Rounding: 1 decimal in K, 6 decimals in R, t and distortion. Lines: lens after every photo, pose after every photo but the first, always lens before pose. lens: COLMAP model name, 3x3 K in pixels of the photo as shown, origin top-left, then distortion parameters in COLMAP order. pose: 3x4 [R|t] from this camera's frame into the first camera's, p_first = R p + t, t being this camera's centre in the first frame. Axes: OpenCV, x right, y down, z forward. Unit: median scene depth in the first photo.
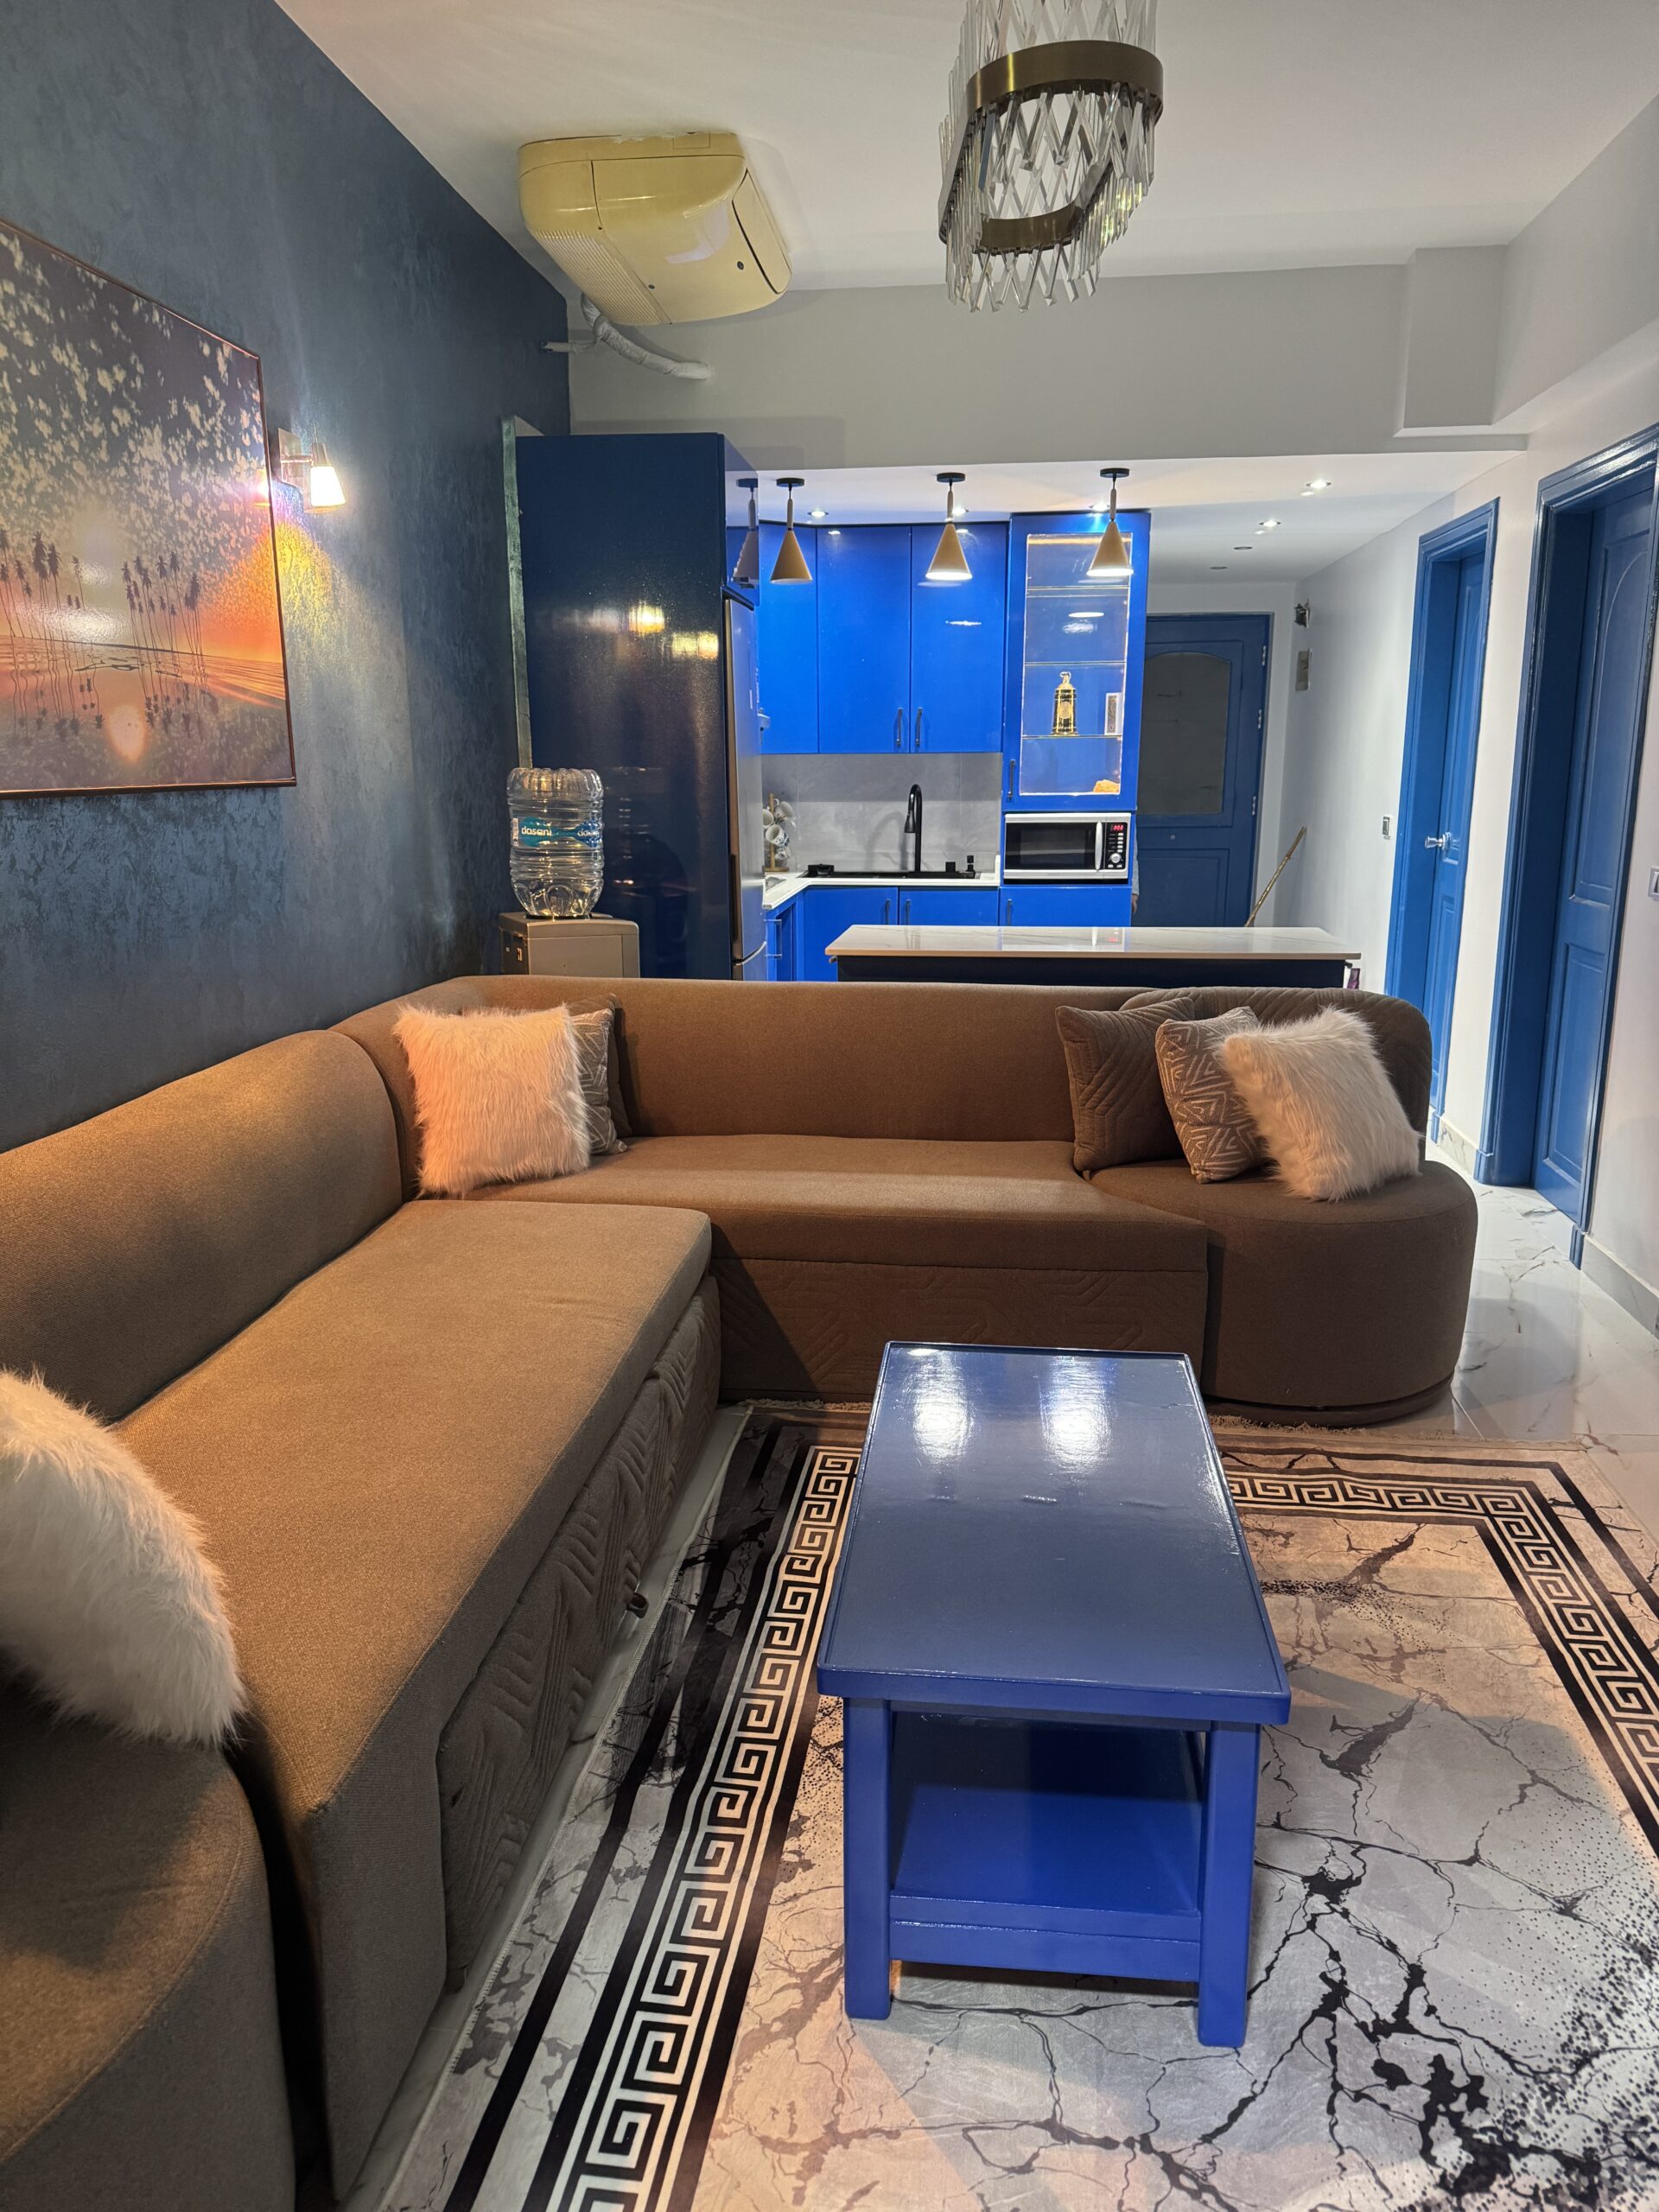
lens RADIAL K [[1542.3, 0, 828.5], [0, 1542.3, 1116.4], [0, 0, 1]] dist [0.004052, -0.013666]
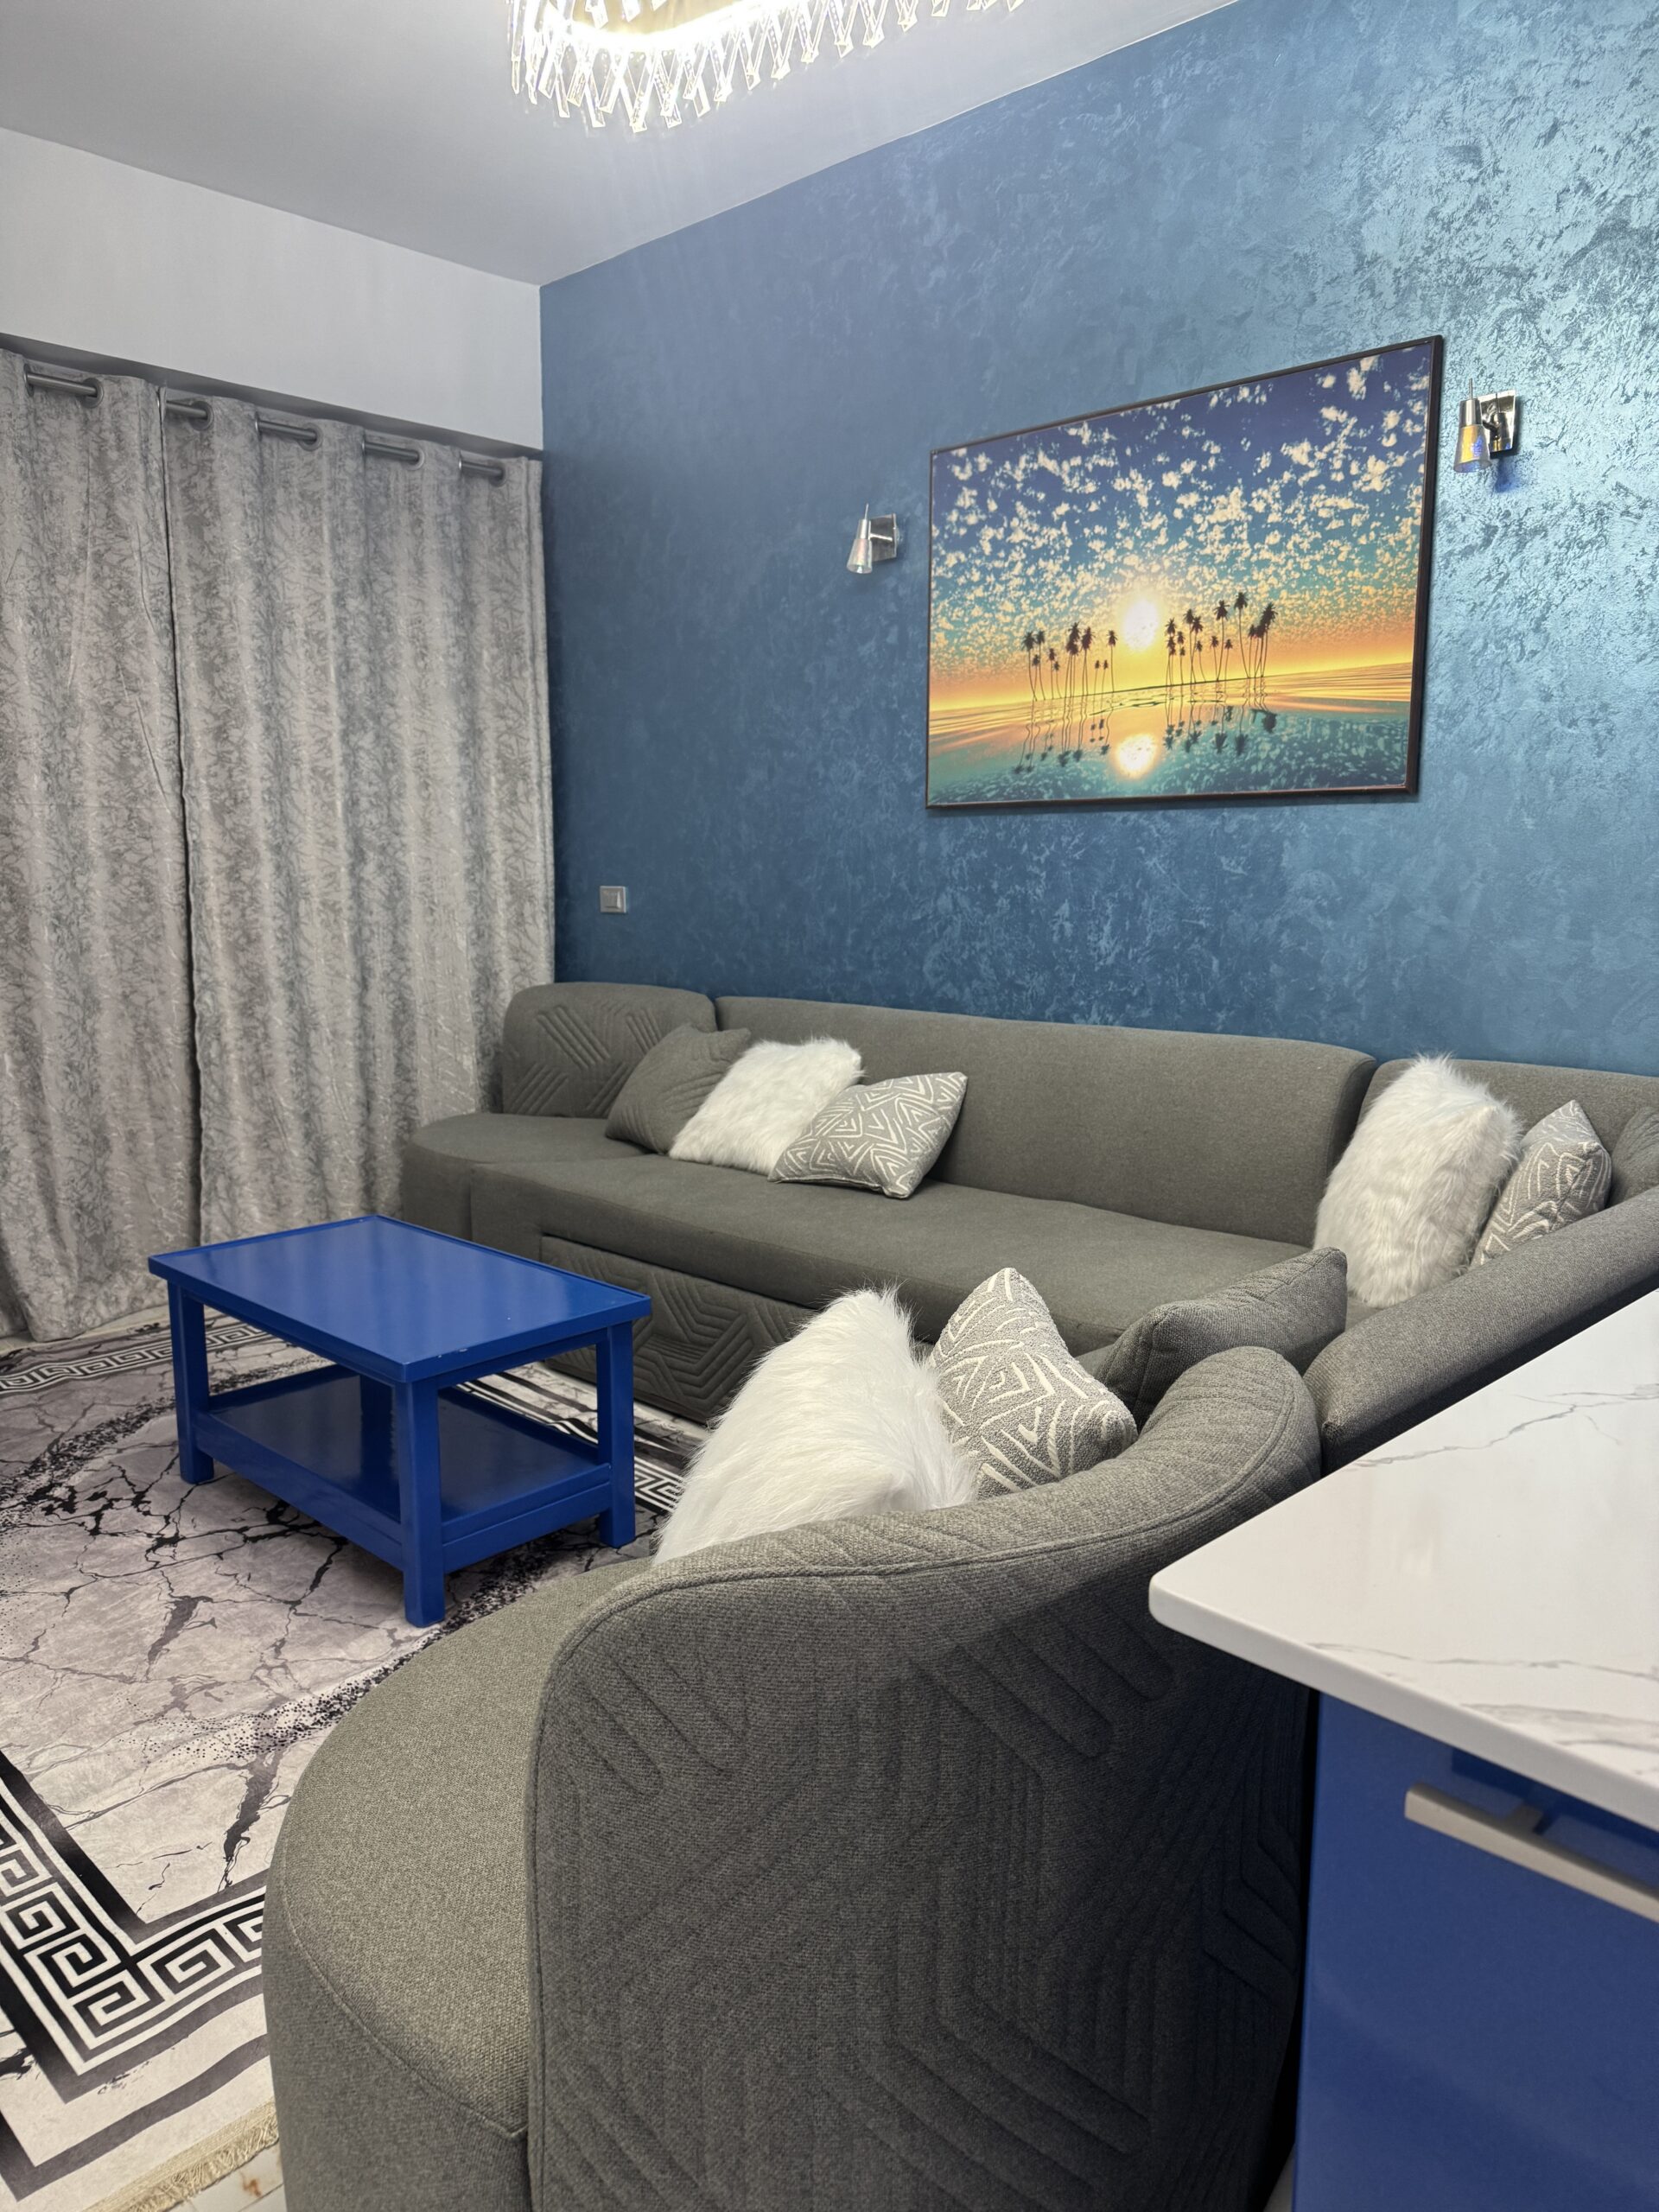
lens RADIAL K [[1542.3, 0, 780.1], [0, 1542.3, 1148.4], [0, 0, 1]] dist [0.004052, -0.013666]
pose [[-0.623914, 0.142852, -0.768326, 0.829472], [-0.179244, 0.930784, 0.318611, -0.322994], [0.760659, 0.336504, -0.555124, 1.718300]]
